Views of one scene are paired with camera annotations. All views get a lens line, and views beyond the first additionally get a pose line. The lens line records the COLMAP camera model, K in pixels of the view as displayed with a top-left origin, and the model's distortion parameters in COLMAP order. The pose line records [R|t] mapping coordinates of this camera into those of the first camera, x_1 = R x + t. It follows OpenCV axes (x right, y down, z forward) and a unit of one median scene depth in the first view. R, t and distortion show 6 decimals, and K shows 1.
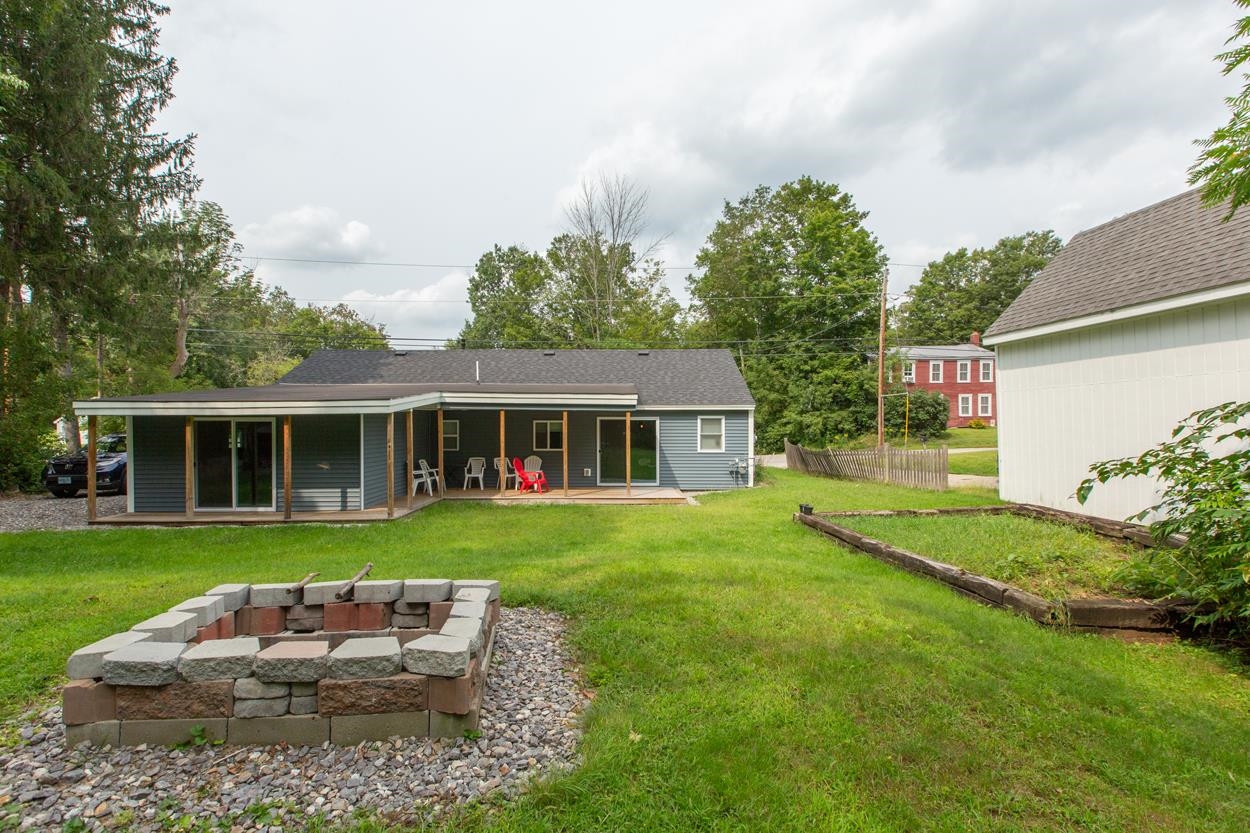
lens RADIAL K [[590.8, 0, 627.7], [0, 590.8, 426.3], [0, 0, 1]] dist [0.001365, 0.000810]
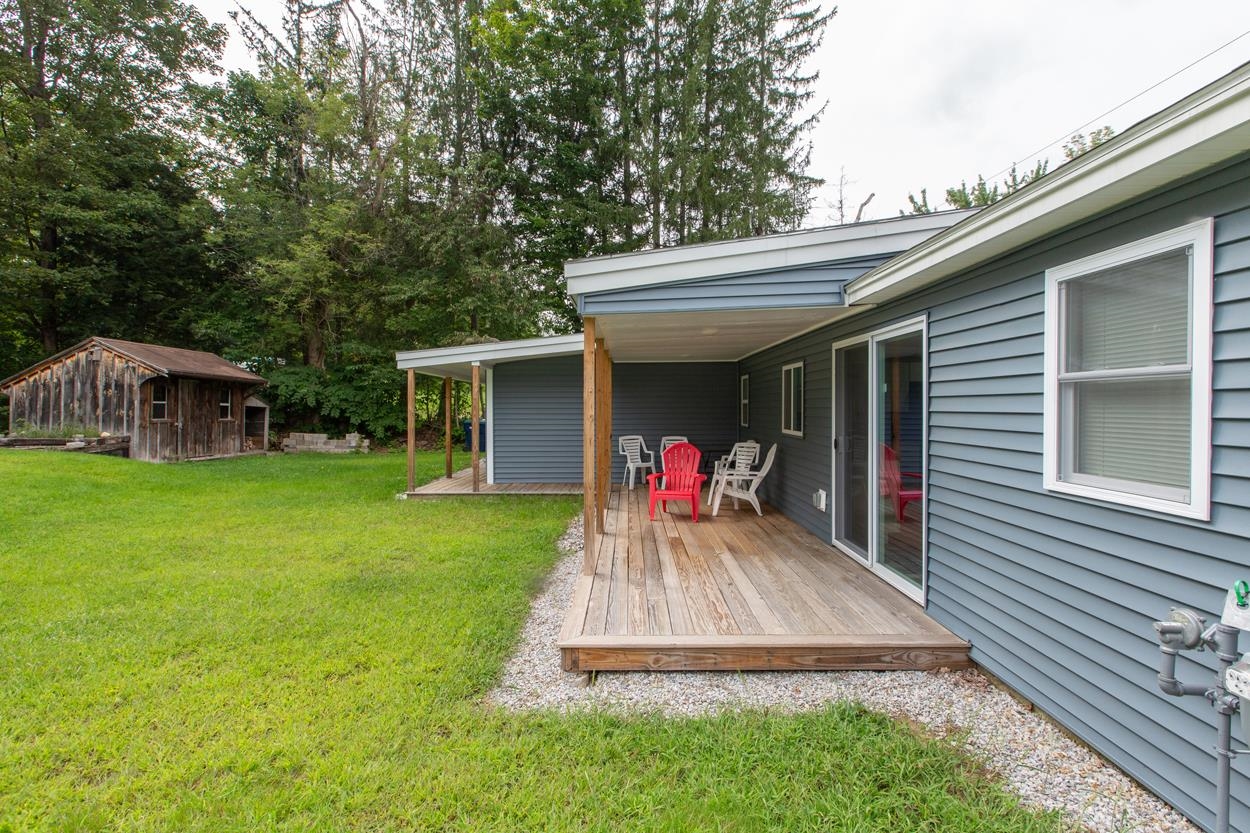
lens RADIAL K [[572.3, 0, 623.4], [0, 572.3, 412.0], [0, 0, 1]] dist [0.007355, -0.003332]
pose [[-0.015708, 0.009866, -0.999828, 0.138541], [-0.003301, 0.999945, 0.009919, 0.010278], [0.999871, 0.003456, -0.015674, 0.433462]]
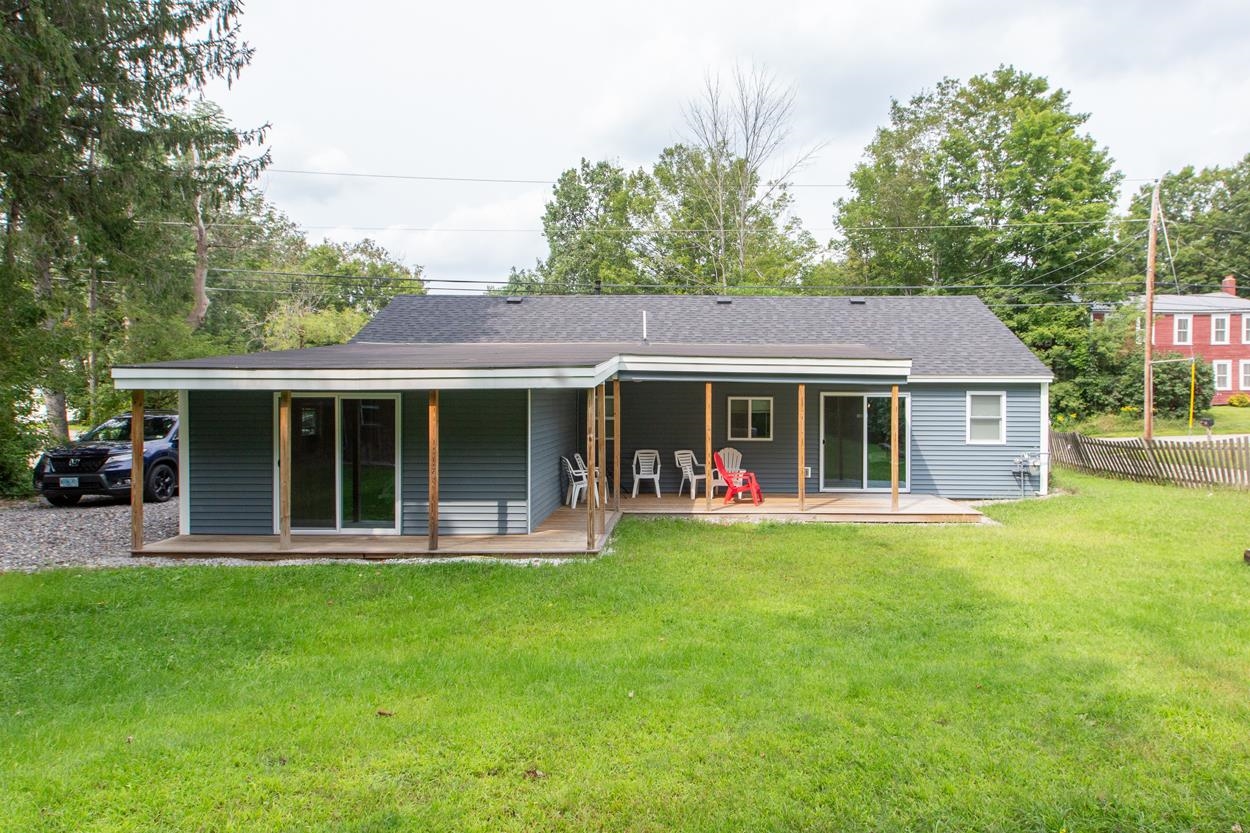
lens RADIAL K [[754.5, 0, 692.5], [0, 754.5, 400.2], [0, 0, 1]] dist [-0.002622, 0.003877]
pose [[0.999908, 0.004254, -0.012878, -0.092881], [-0.004236, 0.999990, 0.001416, -0.003400], [0.012884, -0.001361, 0.999916, 0.057478]]
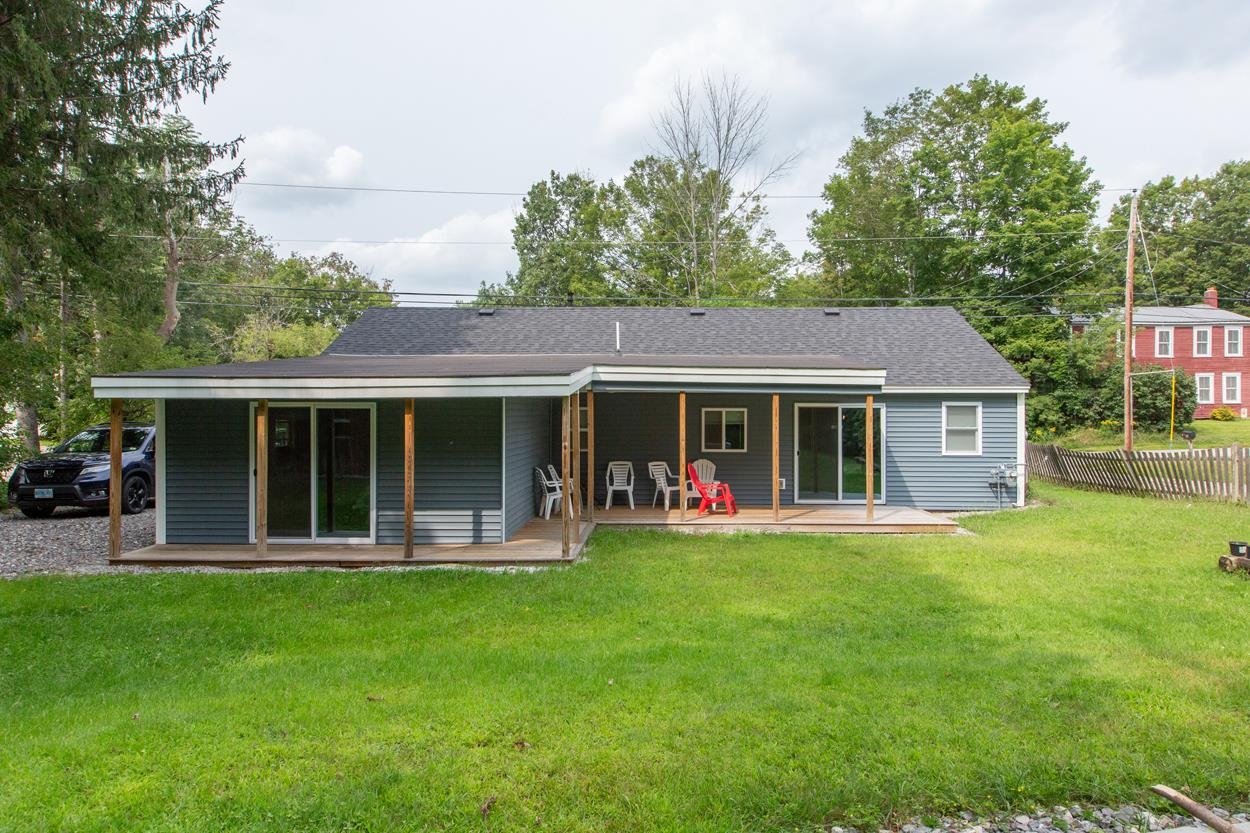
lens RADIAL K [[770.9, 0, 659.0], [0, 770.9, 406.7], [0, 0, 1]] dist [-0.005514, 0.006402]
pose [[0.999801, 0.002315, -0.019812, -0.093684], [-0.002548, 0.999928, -0.011720, -0.000325], [0.019783, 0.011768, 0.999735, 0.050565]]
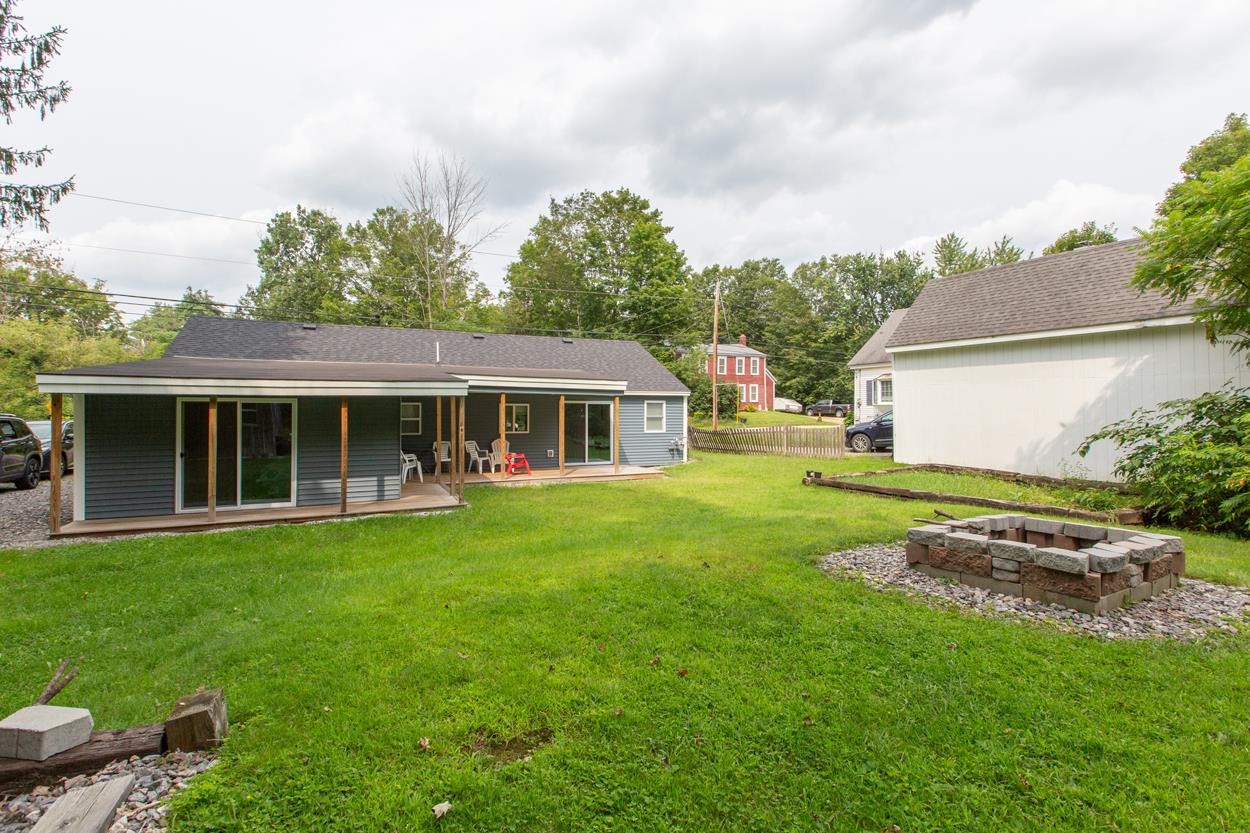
lens RADIAL K [[572.3, 0, 625.9], [0, 572.3, 404.6], [0, 0, 1]] dist [0.007355, -0.003332]
pose [[0.907620, 0.006170, 0.419747, -0.183361], [-0.002653, 0.999956, -0.008963, 0.000040], [-0.419784, 0.007021, 0.907597, 0.009743]]
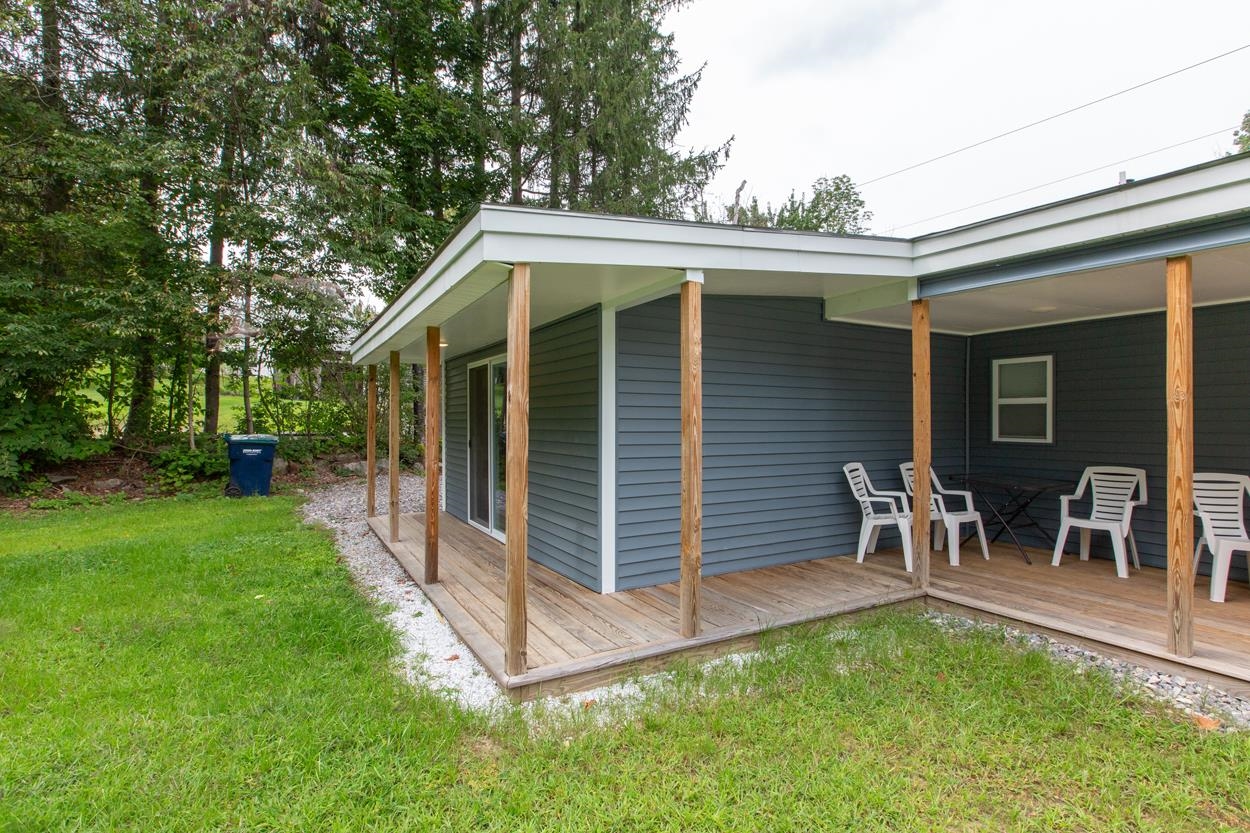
lens RADIAL K [[599.2, 0, 629.4], [0, 599.2, 416.5], [0, 0, 1]] dist [-0.001433, -0.002141]
pose [[0.486947, -0.002023, -0.873429, -0.049369], [-0.007541, 0.999950, -0.006521, 0.014506], [0.873399, 0.009762, 0.486907, 0.301039]]
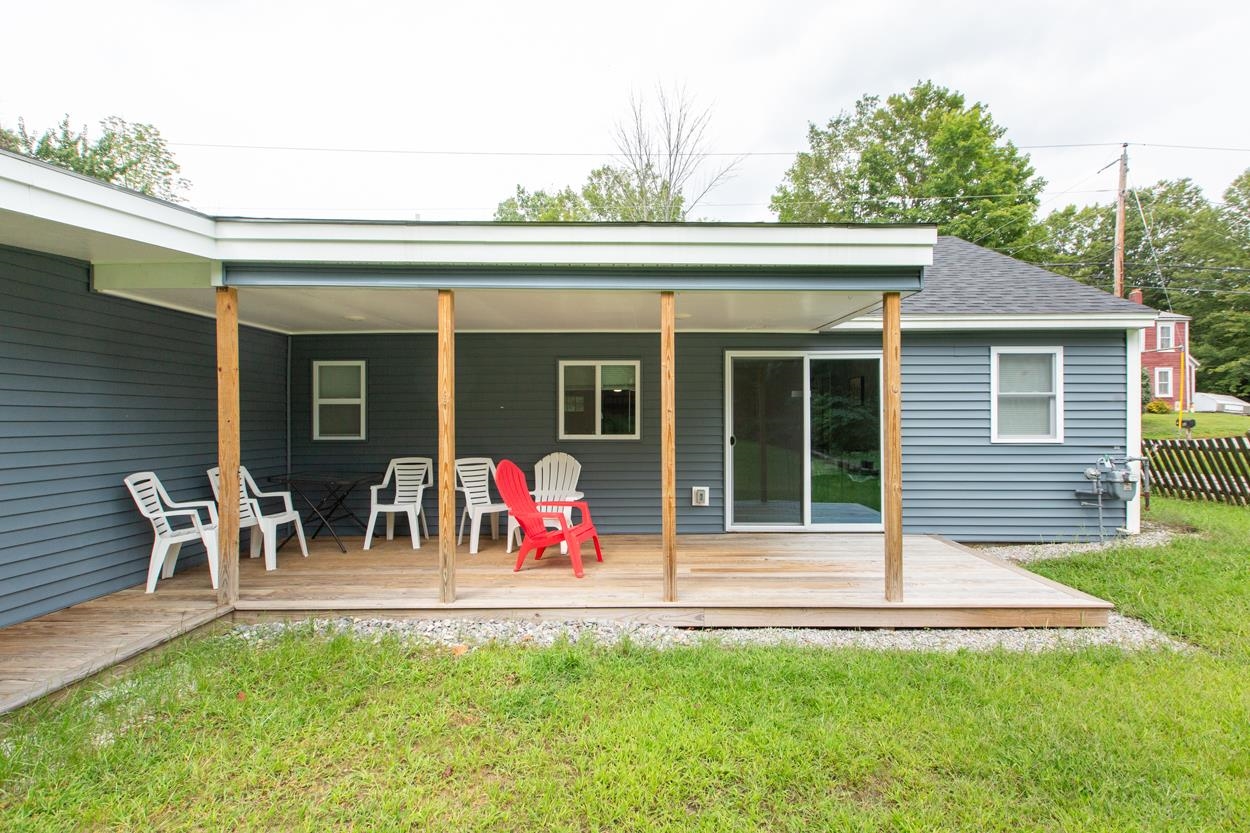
lens RADIAL K [[572.3, 0, 651.8], [0, 572.3, 424.9], [0, 0, 1]] dist [0.007355, -0.003332]
pose [[0.999920, -0.002892, -0.012352, -0.046429], [0.002958, 0.999981, 0.005338, 0.014637], [0.012336, -0.005374, 0.999909, 0.308726]]
